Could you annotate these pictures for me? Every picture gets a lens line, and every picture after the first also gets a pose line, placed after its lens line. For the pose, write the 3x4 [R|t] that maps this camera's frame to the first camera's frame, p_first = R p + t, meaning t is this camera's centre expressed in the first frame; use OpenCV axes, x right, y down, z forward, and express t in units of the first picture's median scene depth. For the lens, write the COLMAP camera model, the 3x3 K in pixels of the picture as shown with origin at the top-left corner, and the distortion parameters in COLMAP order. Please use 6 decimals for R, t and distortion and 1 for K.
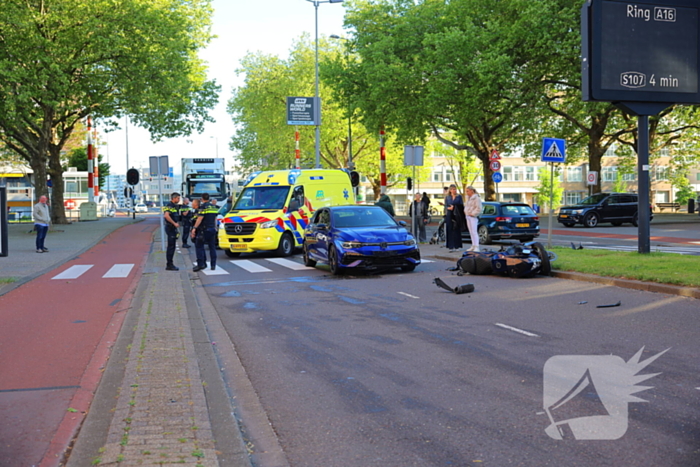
lens RADIAL K [[1010.2, 0, 350.0], [0, 1010.2, 233.5], [0, 0, 1]] dist [0.053067, 0.088407]
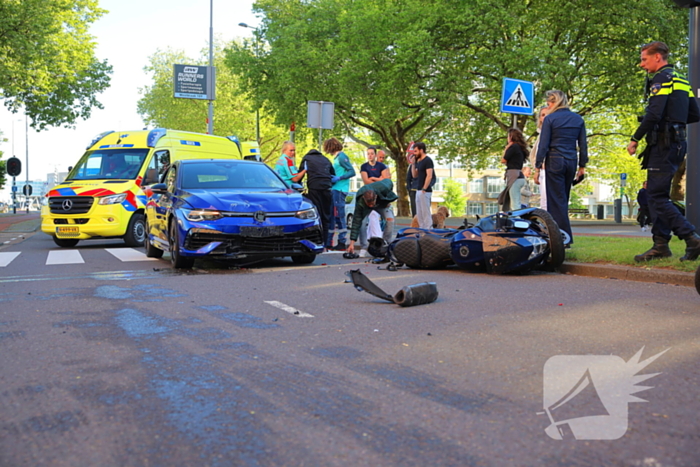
lens RADIAL K [[1010.2, 0, 350.0], [0, 1010.2, 233.5], [0, 0, 1]] dist [0.053067, 0.088407]
pose [[0.996071, 0.012981, 0.087601, 0.022642], [-0.012702, 0.999912, -0.003740, 0.015069], [-0.087642, 0.002613, 0.996149, 0.282654]]
